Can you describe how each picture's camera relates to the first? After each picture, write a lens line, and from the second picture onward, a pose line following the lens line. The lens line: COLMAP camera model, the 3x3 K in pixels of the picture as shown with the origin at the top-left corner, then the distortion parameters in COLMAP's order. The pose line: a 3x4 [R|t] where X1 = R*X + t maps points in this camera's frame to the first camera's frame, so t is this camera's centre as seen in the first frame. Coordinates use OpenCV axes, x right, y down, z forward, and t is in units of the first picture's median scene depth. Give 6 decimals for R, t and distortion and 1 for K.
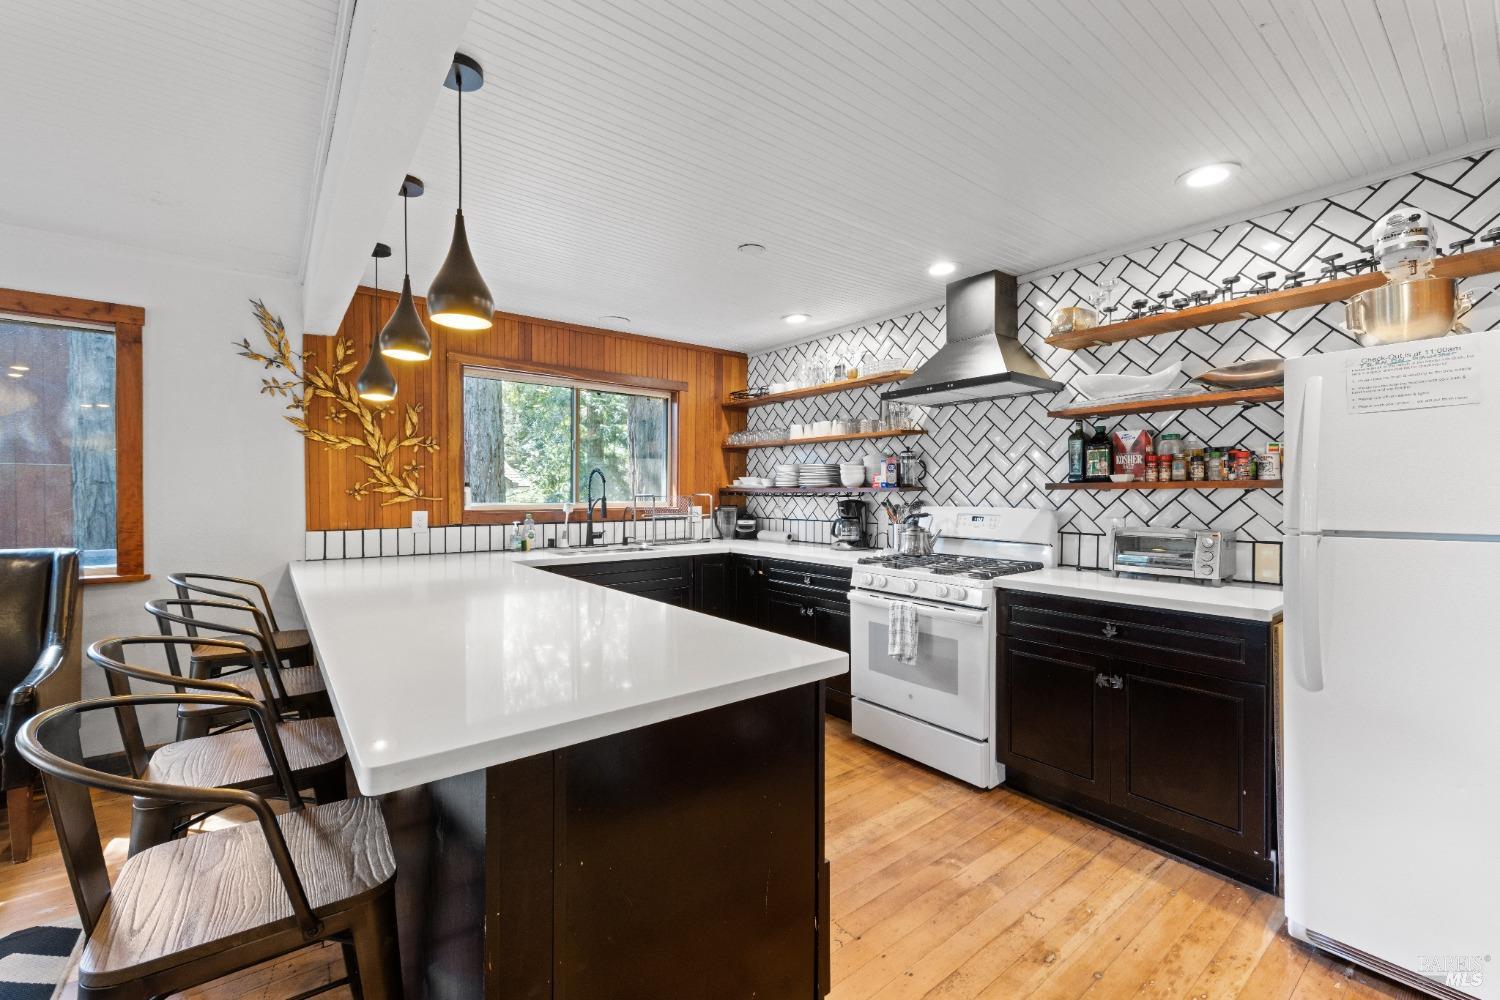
lens RADIAL K [[607.1, 0, 751.8], [0, 607.1, 500.8], [0, 0, 1]] dist [0.001839, 0.000124]
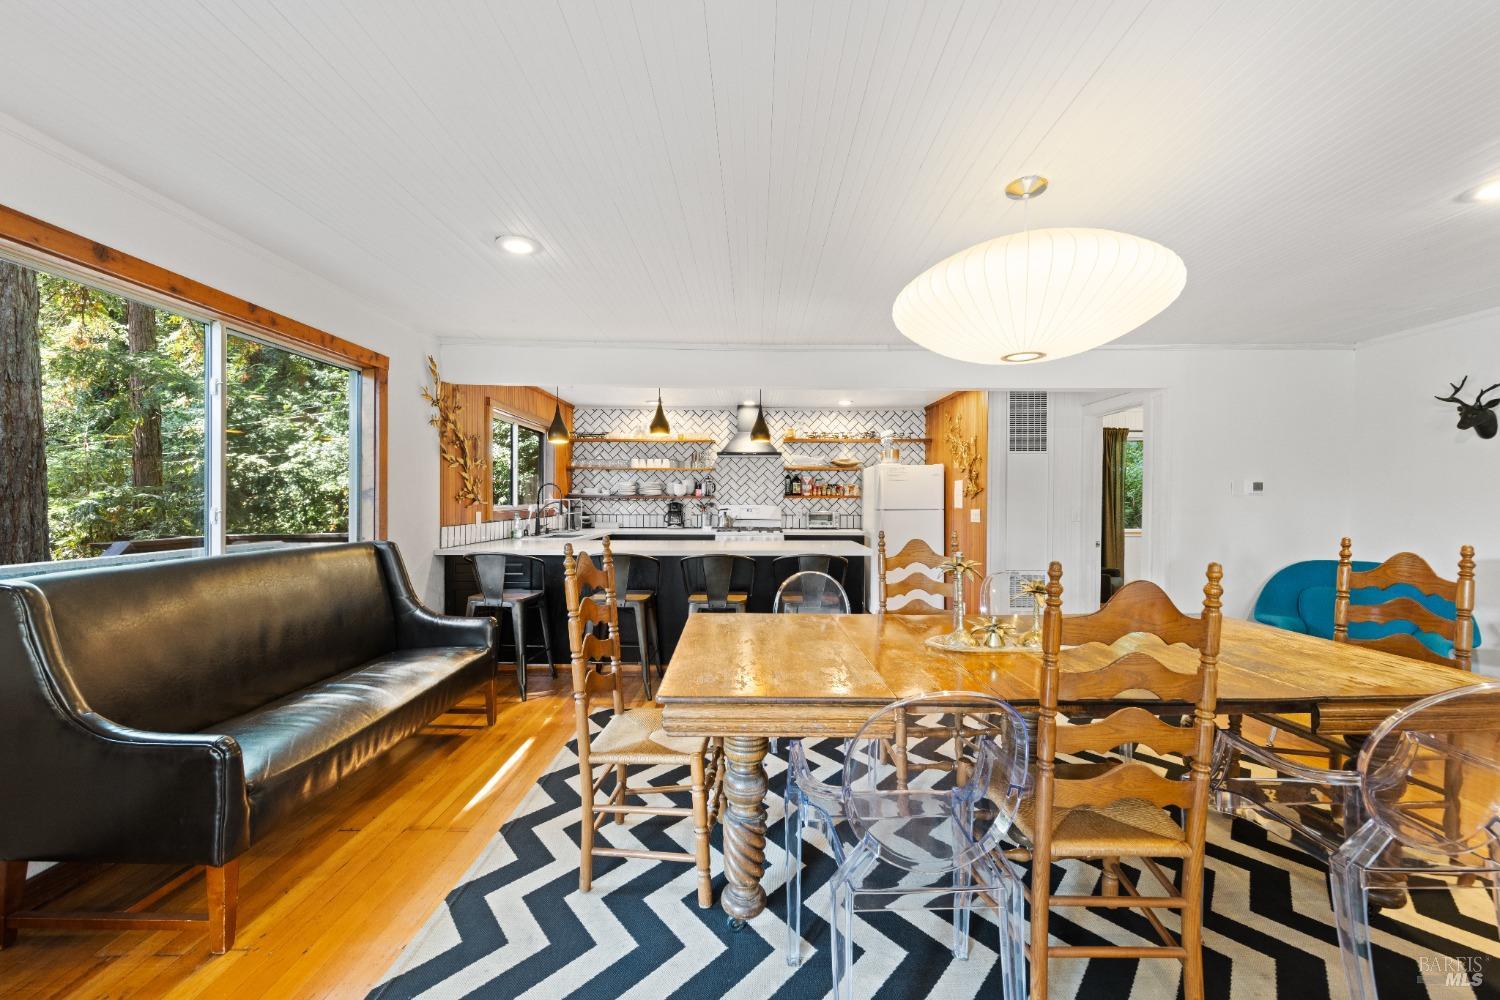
lens RADIAL K [[578.7, 0, 751.4], [0, 578.7, 501.8], [0, 0, 1]] dist [0.002982, 0.000376]
pose [[0.613275, -0.001699, 0.789867, -1.109753], [0.006519, 0.999975, -0.002910, 0.003085], [-0.789842, 0.006934, 0.613271, -0.284725]]
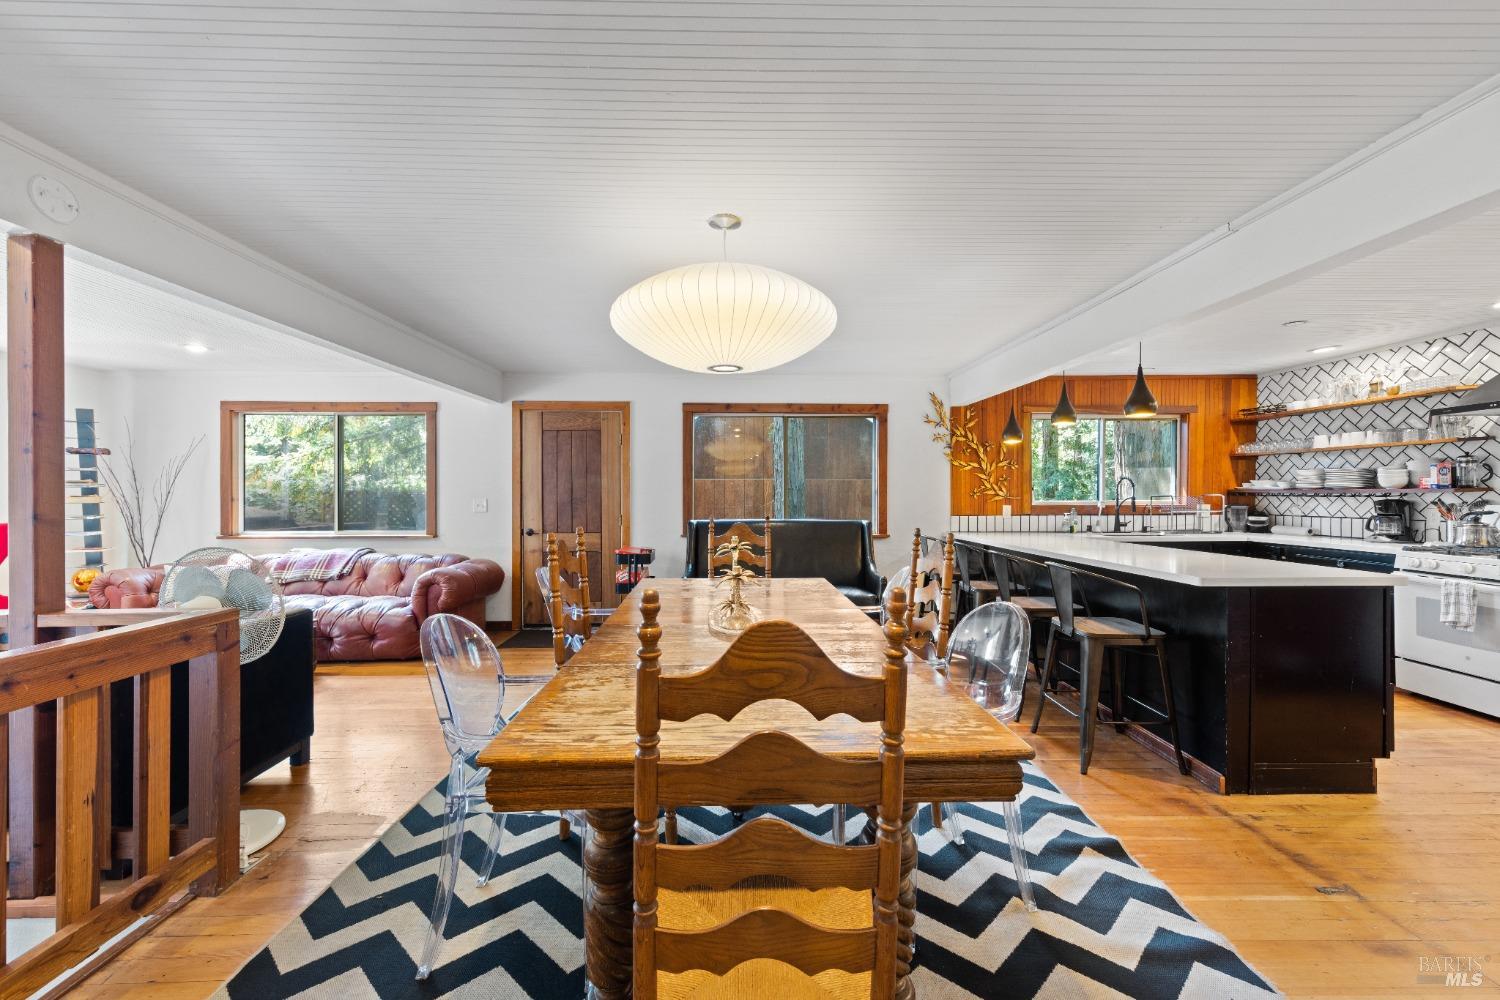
lens RADIAL K [[578.7, 0, 754.3], [0, 578.7, 498.9], [0, 0, 1]] dist [0.002982, 0.000376]
pose [[0.798258, 0.001969, -0.602313, -0.135967], [-0.004975, 0.999982, -0.003325, 0.007345], [0.602296, 0.005651, 0.798253, -0.605146]]
